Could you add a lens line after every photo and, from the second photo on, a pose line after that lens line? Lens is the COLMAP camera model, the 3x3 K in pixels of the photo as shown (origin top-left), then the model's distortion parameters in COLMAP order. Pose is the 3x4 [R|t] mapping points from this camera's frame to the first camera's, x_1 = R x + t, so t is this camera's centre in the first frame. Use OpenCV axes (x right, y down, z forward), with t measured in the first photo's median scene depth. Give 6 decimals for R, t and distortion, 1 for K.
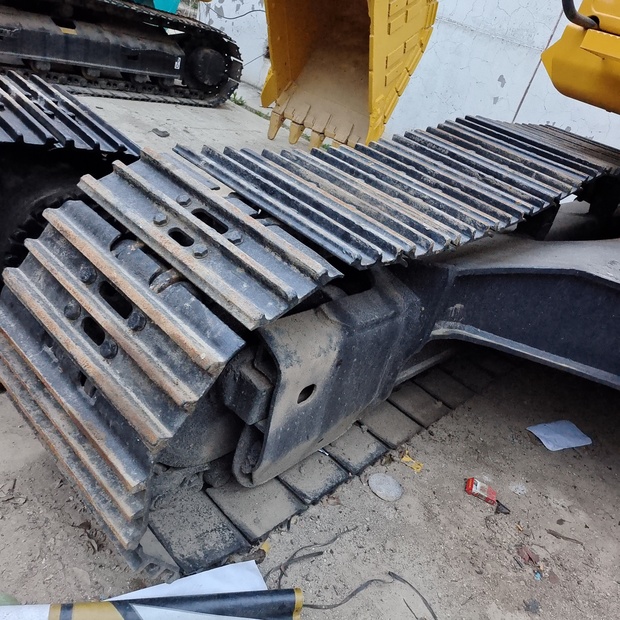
lens RADIAL K [[547.8, 0, 316.4], [0, 547.8, 310.4], [0, 0, 1]] dist [0.030402, -0.001069]
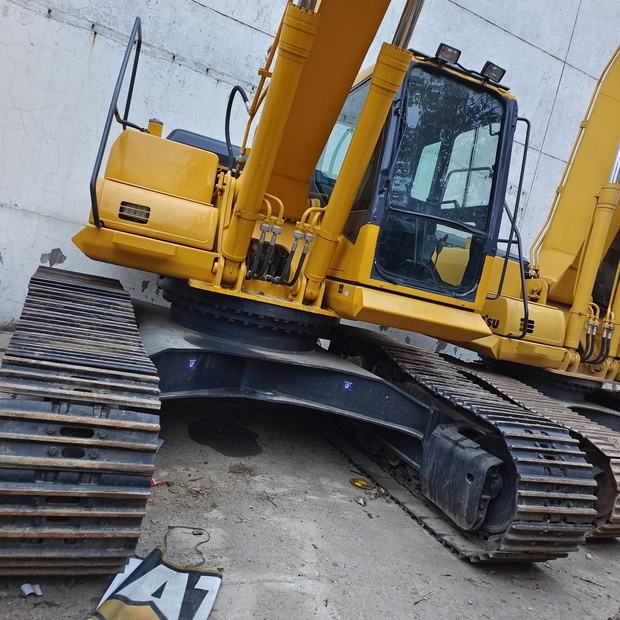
lens RADIAL K [[547.8, 0, 316.4], [0, 547.8, 310.4], [0, 0, 1]] dist [0.030402, -0.001069]
pose [[0.416790, -0.242250, 0.876128, -0.917634], [0.344546, 0.934016, 0.094349, -0.178529], [-0.841174, 0.262543, 0.472755, -0.414898]]
